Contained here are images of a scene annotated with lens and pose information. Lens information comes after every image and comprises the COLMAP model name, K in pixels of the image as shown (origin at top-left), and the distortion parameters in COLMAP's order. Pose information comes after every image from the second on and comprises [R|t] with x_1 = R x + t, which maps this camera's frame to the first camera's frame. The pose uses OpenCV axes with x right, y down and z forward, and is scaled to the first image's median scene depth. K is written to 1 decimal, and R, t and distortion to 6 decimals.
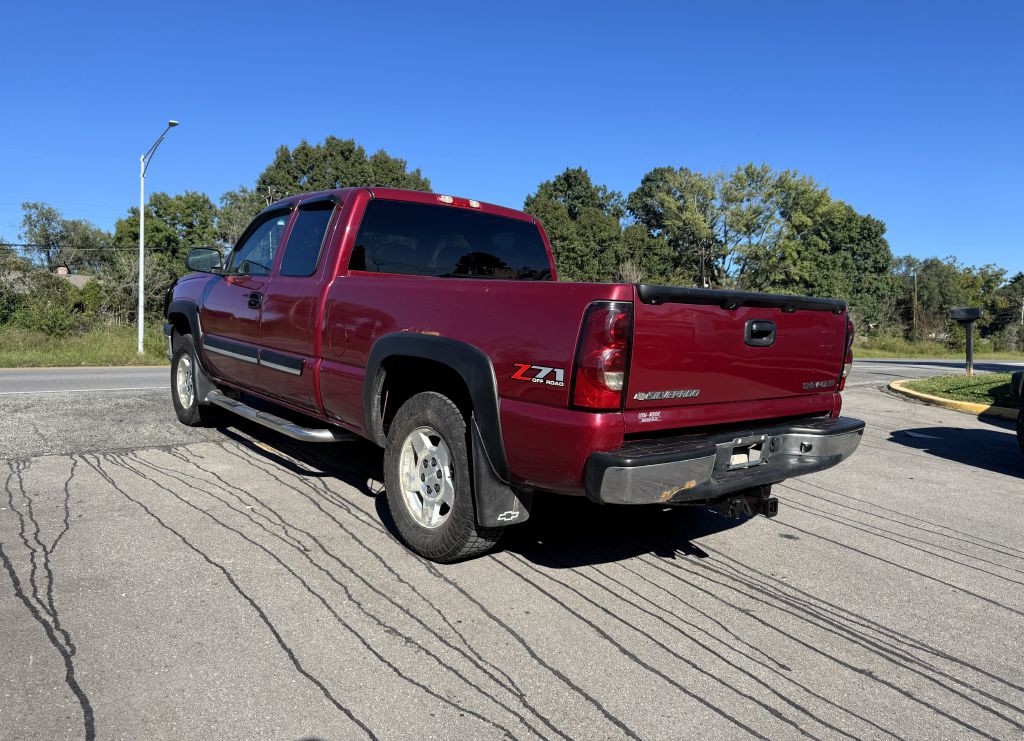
lens RADIAL K [[717.9, 0, 520.5], [0, 717.9, 365.2], [0, 0, 1]] dist [0.046726, -0.064752]
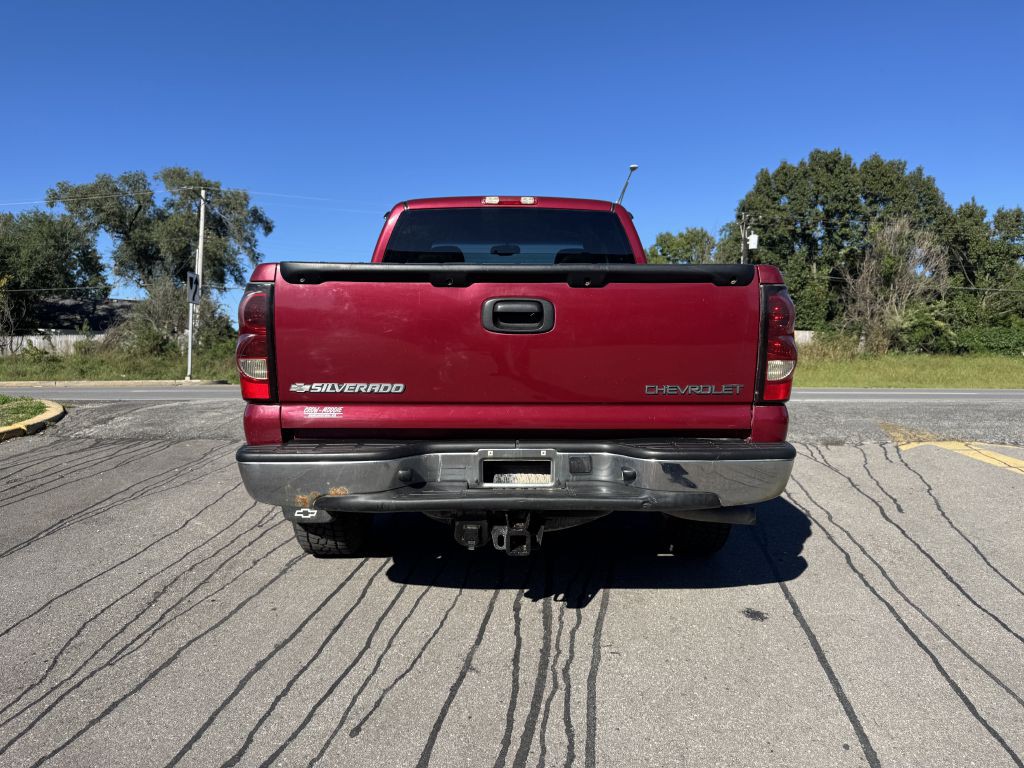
lens RADIAL K [[727.2, 0, 514.6], [0, 727.2, 375.3], [0, 0, 1]] dist [0.007131, -0.006293]
pose [[0.770671, 0.004756, -0.637216, 0.547878], [-0.019951, 0.999662, -0.016669, 0.021864], [0.636921, 0.025559, 0.770505, 0.268395]]
